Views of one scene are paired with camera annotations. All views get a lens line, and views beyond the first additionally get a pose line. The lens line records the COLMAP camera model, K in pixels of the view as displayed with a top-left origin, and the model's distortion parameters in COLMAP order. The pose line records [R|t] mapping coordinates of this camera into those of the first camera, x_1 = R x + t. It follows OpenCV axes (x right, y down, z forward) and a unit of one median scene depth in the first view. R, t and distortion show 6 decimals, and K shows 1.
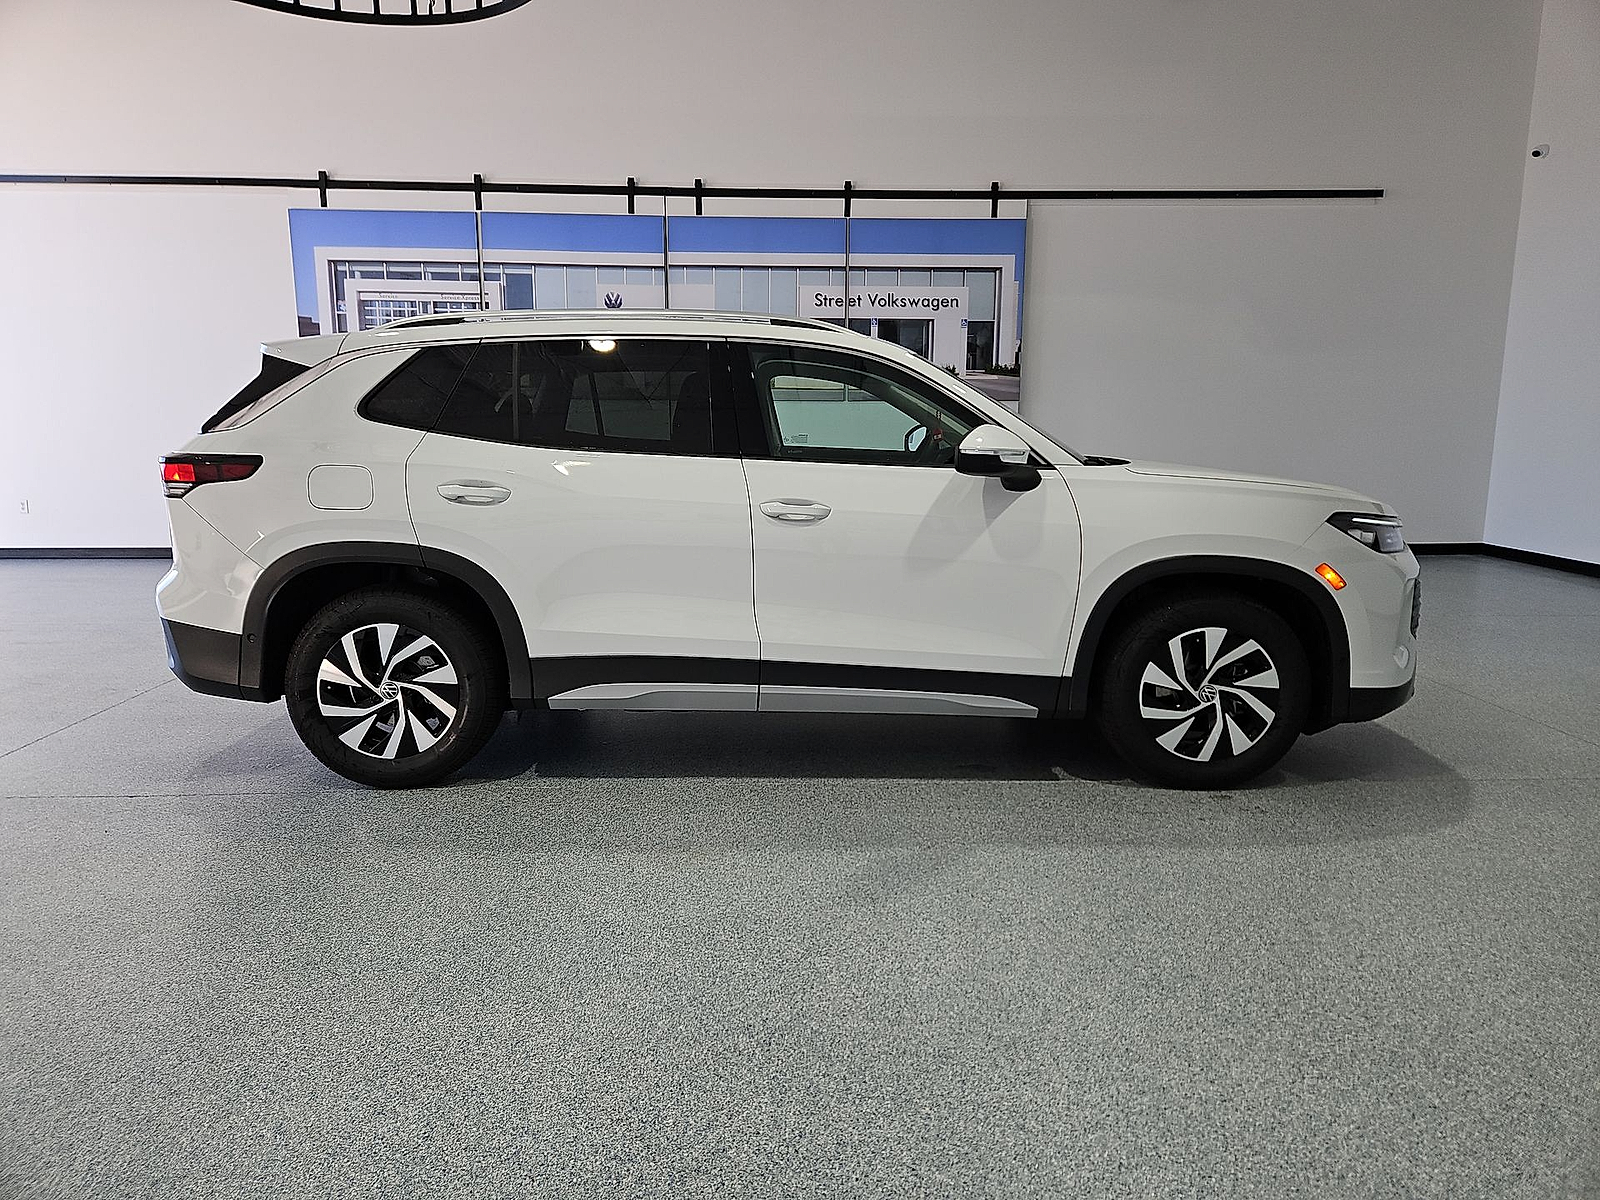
lens RADIAL K [[1079.5, 0, 809.5], [0, 1079.5, 588.8], [0, 0, 1]] dist [0.063009, -0.004535]
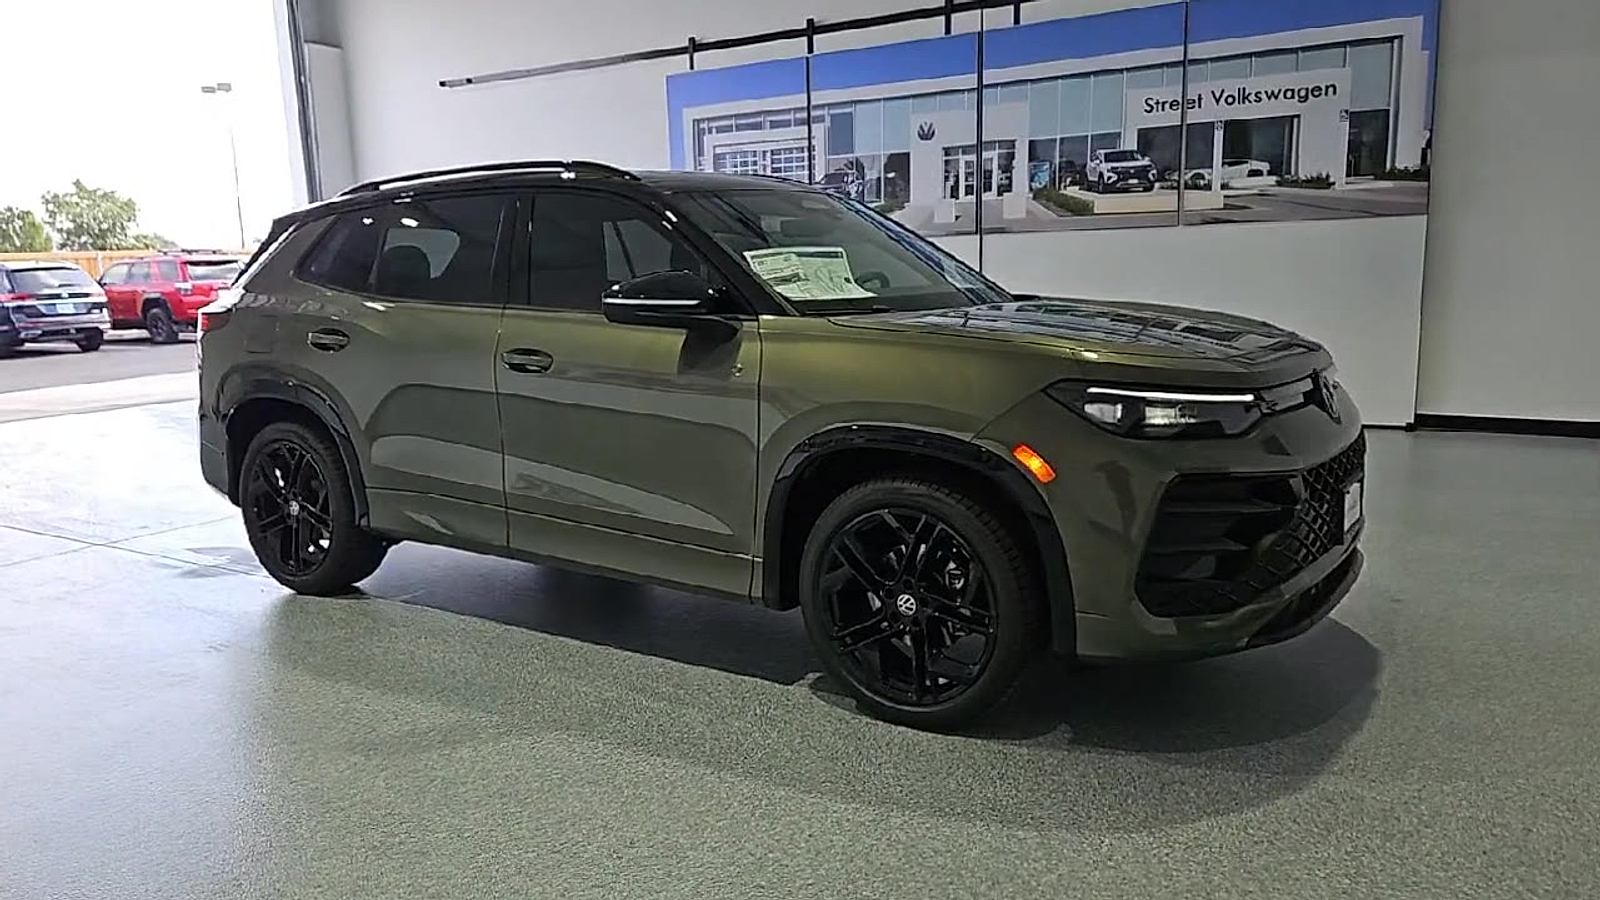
lens RADIAL K [[1163.5, 0, 791.0], [0, 1163.5, 457.6], [0, 0, 1]] dist [0.072905, -0.068438]
pose [[0.819178, 0.069372, -0.569328, 0.318424], [-0.059619, 0.997580, 0.035771, -0.013994], [0.570432, 0.004640, 0.821332, 0.108074]]
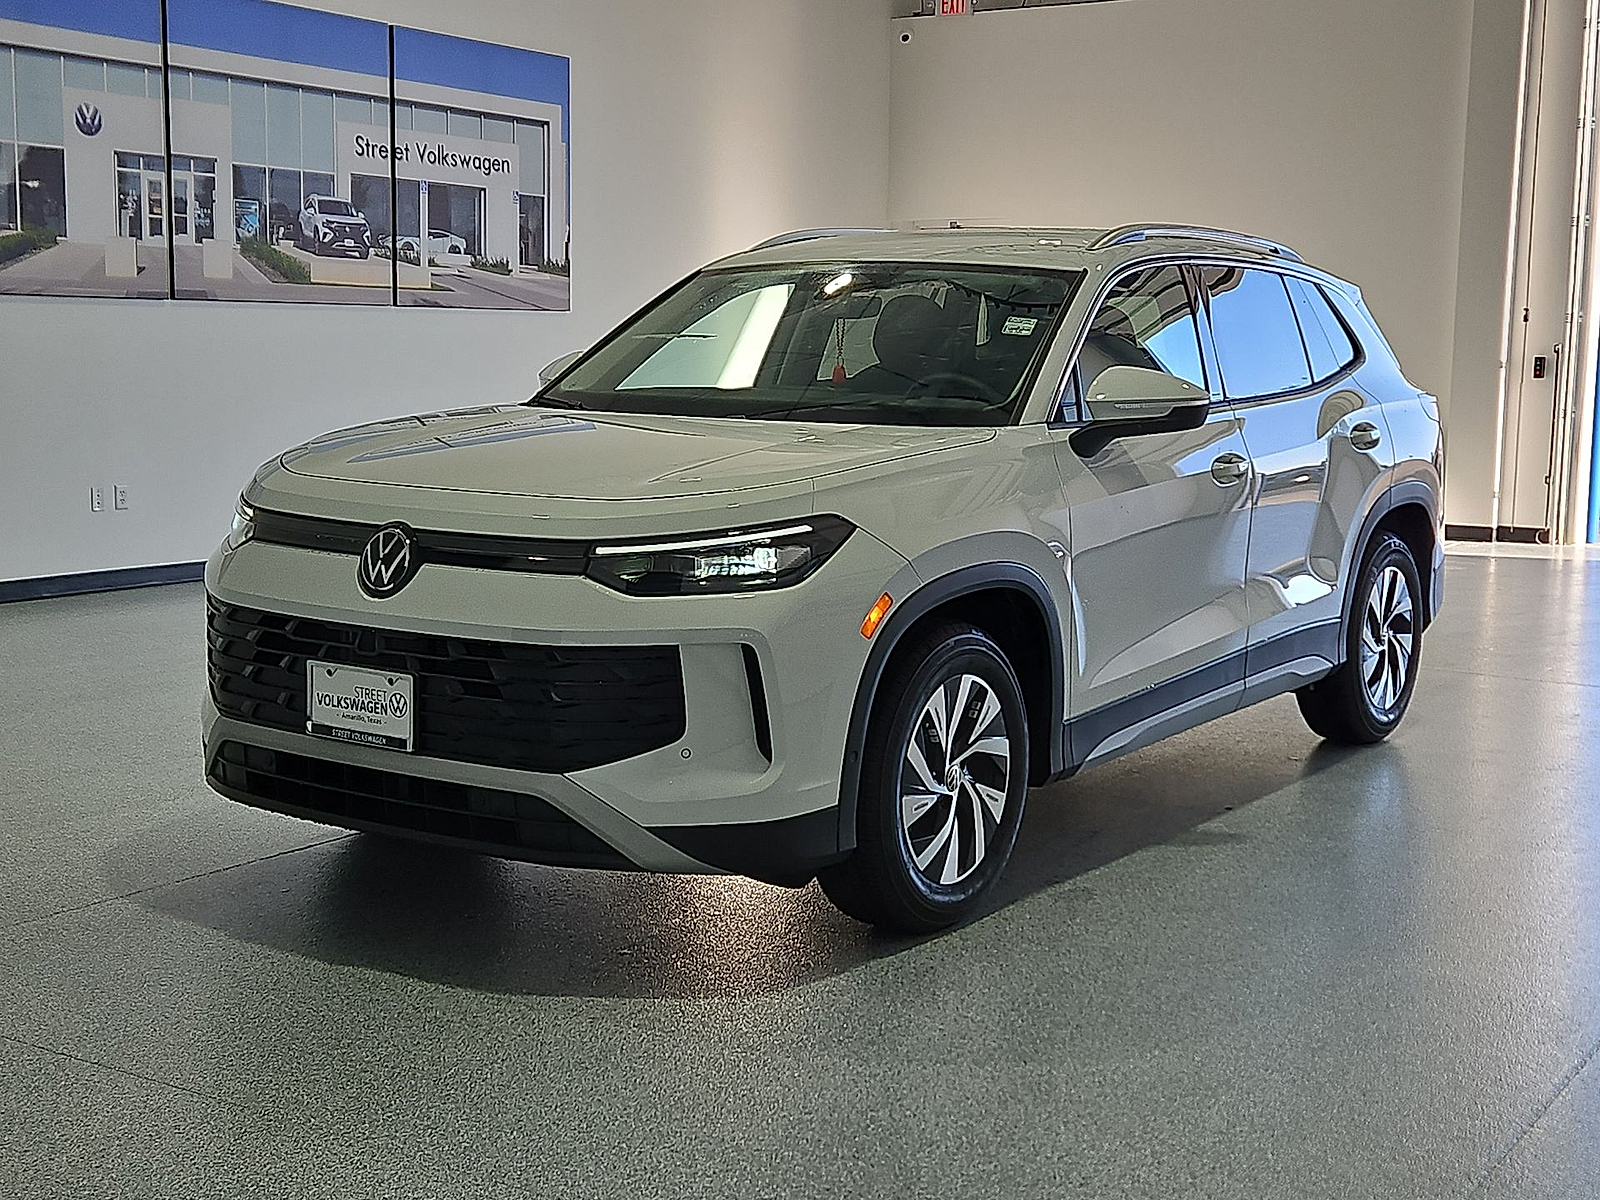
lens RADIAL K [[2129.1, 0, 845.3], [0, 2129.1, 571.2], [0, 0, 1]] dist [0.113941, 0.000000]
pose [[0.546381, -0.092488, 0.832414, -0.905471], [0.122653, 0.992005, 0.029713, -0.026039], [-0.828507, 0.085864, 0.553357, 0.103824]]
